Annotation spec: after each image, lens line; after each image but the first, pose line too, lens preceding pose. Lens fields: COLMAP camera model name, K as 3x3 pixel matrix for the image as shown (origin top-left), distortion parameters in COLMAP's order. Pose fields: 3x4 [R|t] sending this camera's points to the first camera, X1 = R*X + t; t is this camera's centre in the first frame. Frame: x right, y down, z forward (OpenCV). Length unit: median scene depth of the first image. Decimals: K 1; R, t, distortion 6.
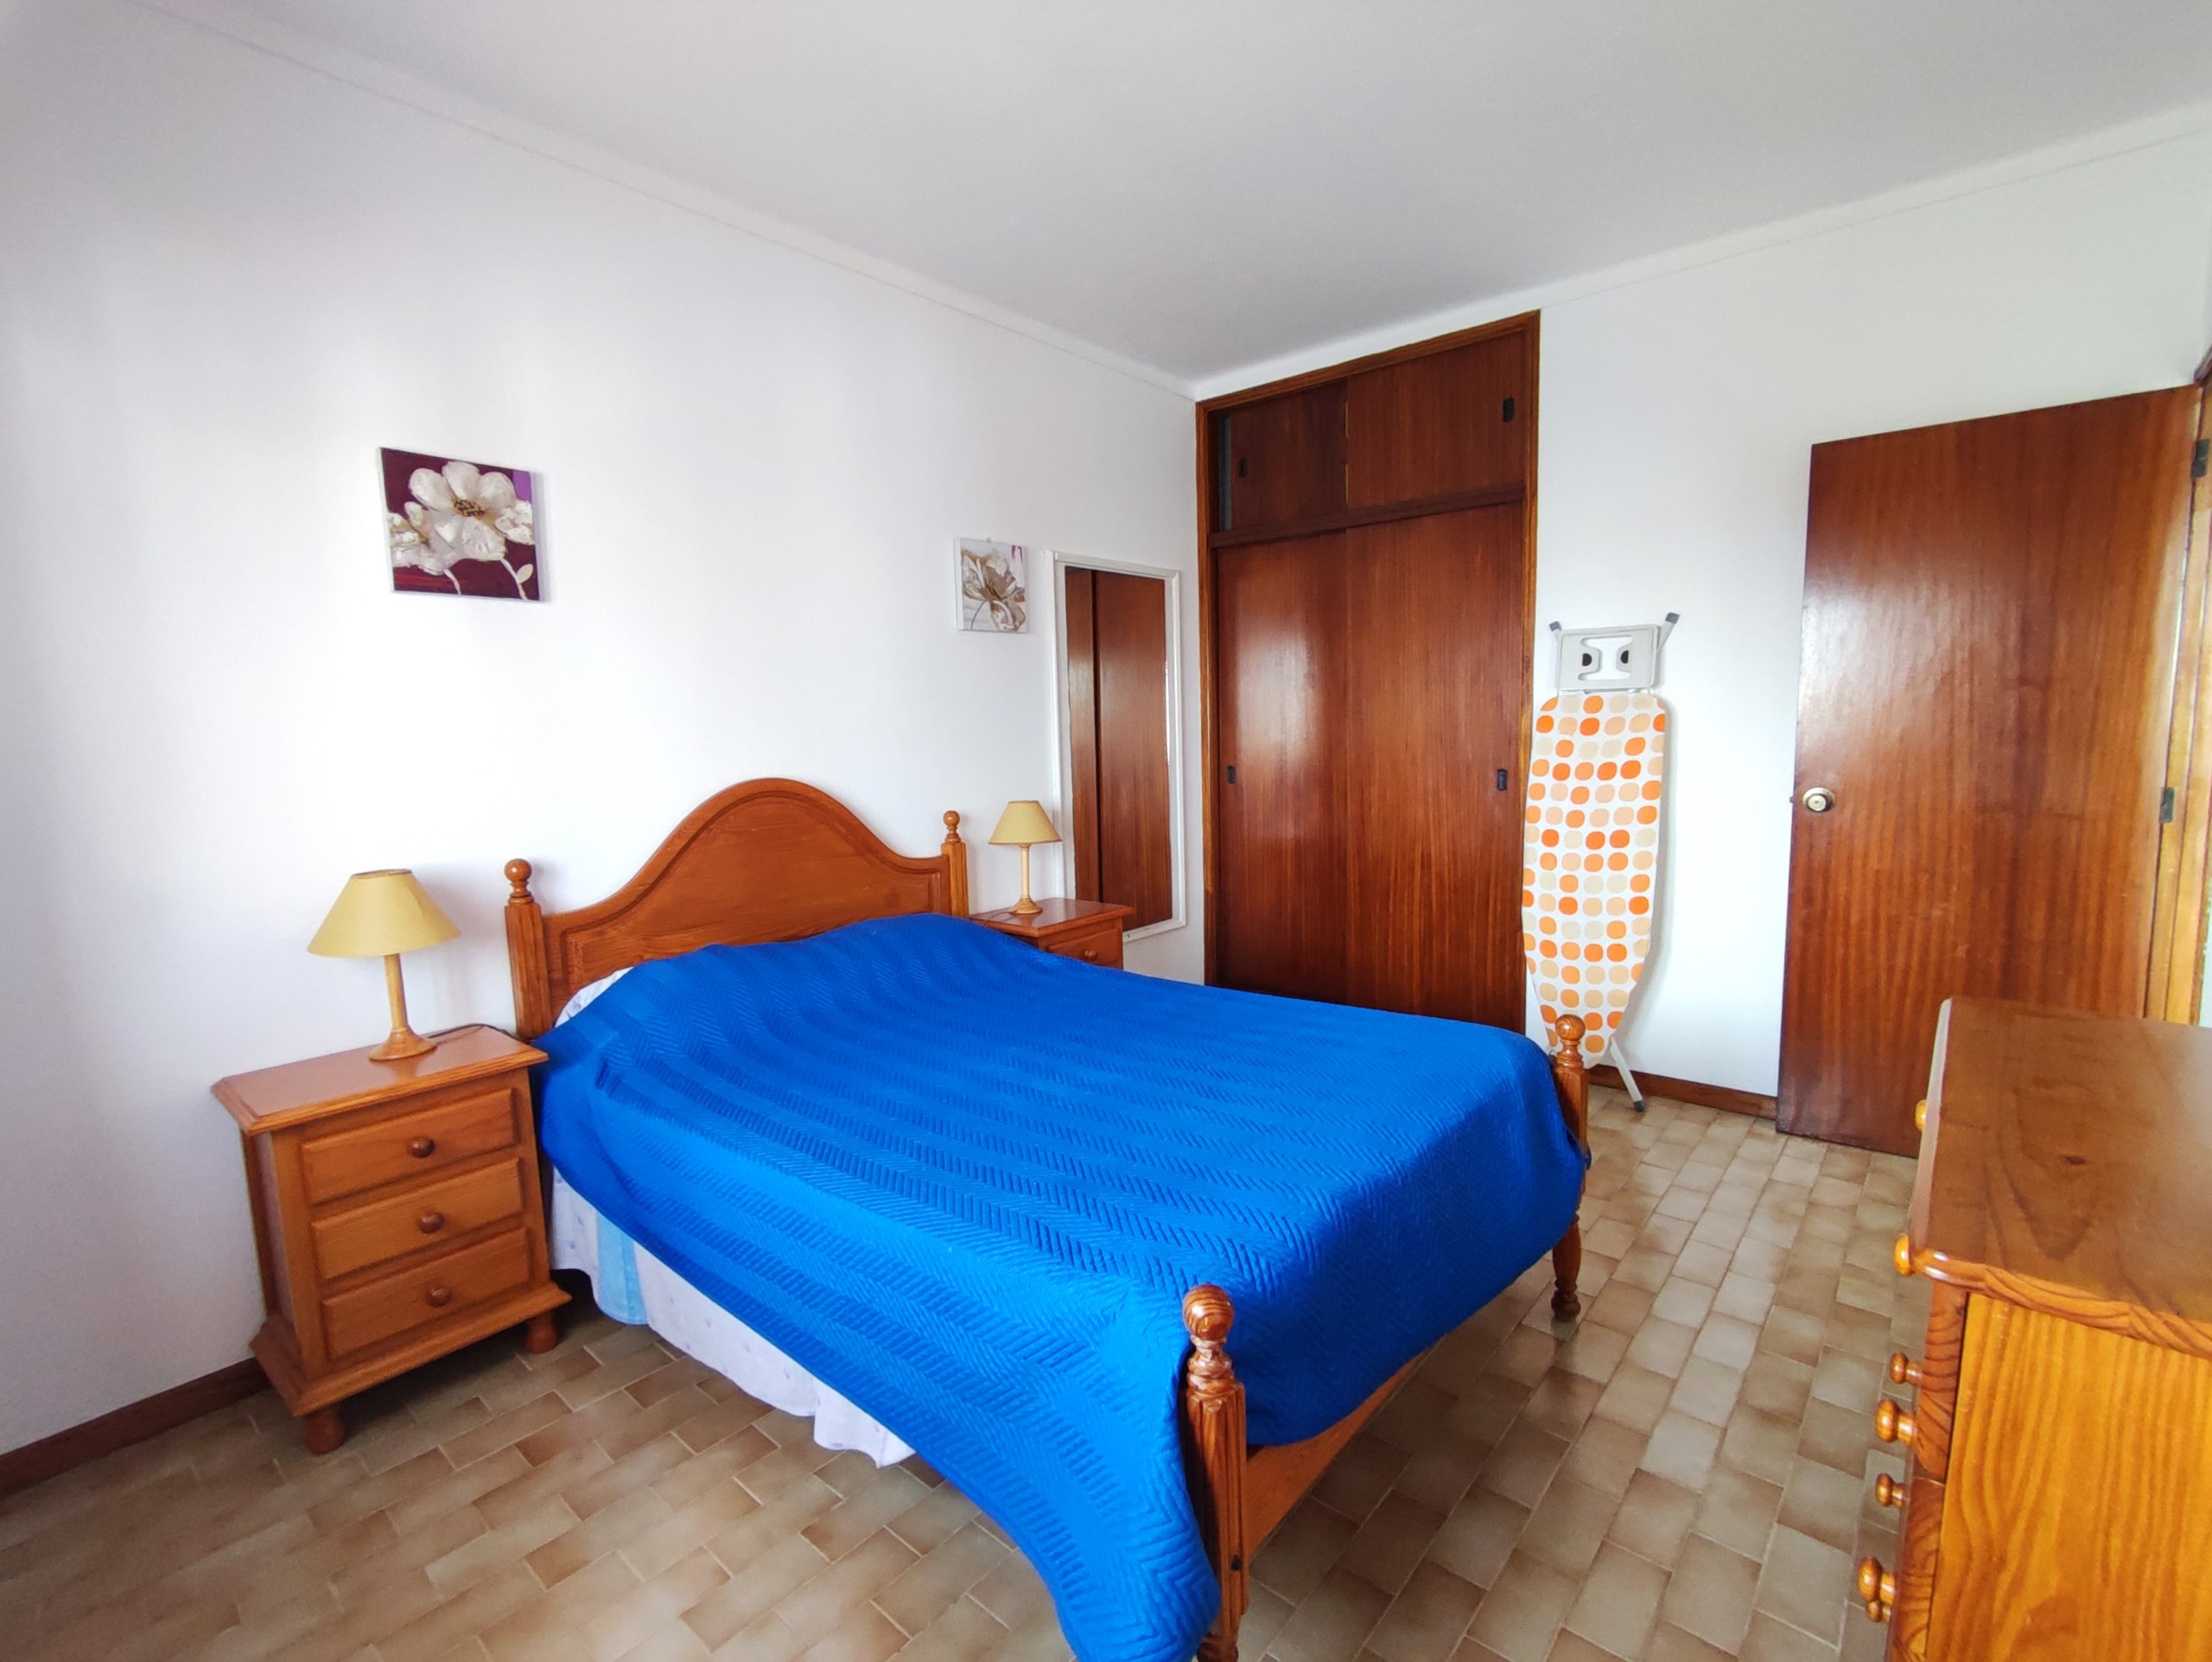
lens RADIAL K [[1019.8, 0, 1106.2], [0, 1019.8, 824.1], [0, 0, 1]] dist [-0.000995, 0.000190]
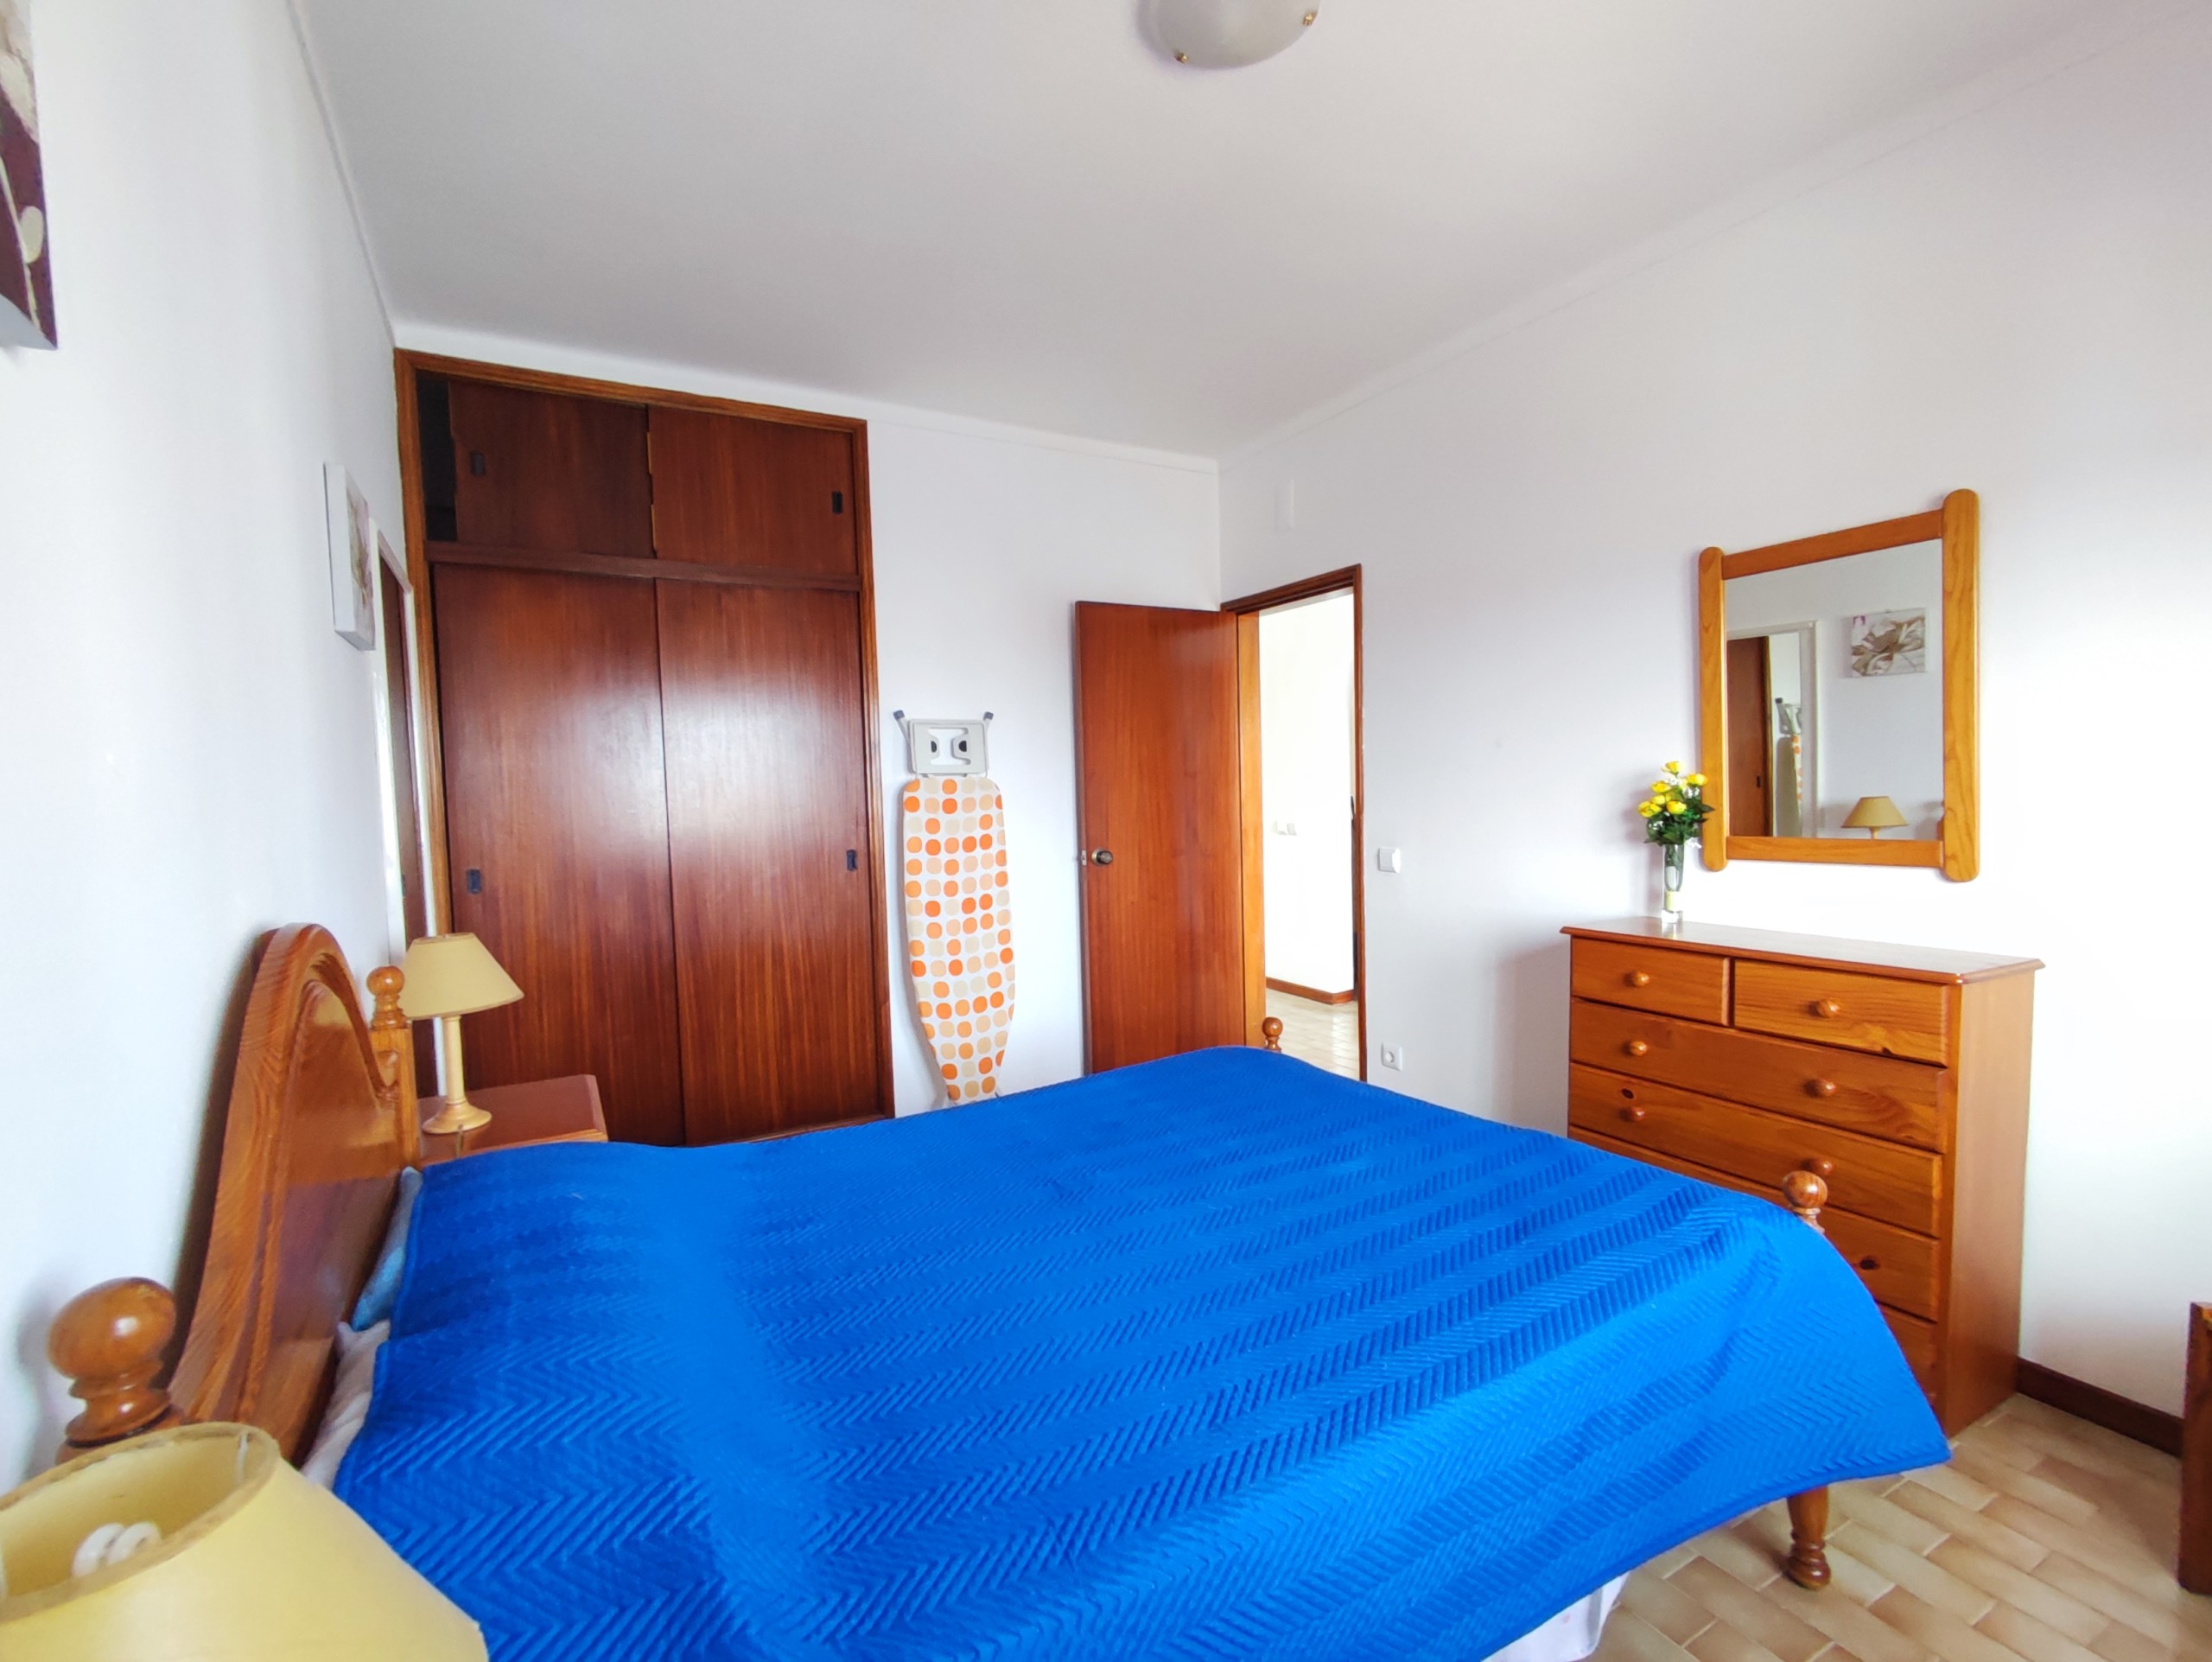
lens RADIAL K [[1019.8, 0, 1107.6], [0, 1019.8, 844.7], [0, 0, 1]] dist [-0.000995, 0.000190]
pose [[0.343643, -0.031709, 0.938565, -0.519332], [0.118543, 0.992900, -0.009858, -0.021384], [-0.931589, 0.114648, 0.344962, 0.452255]]
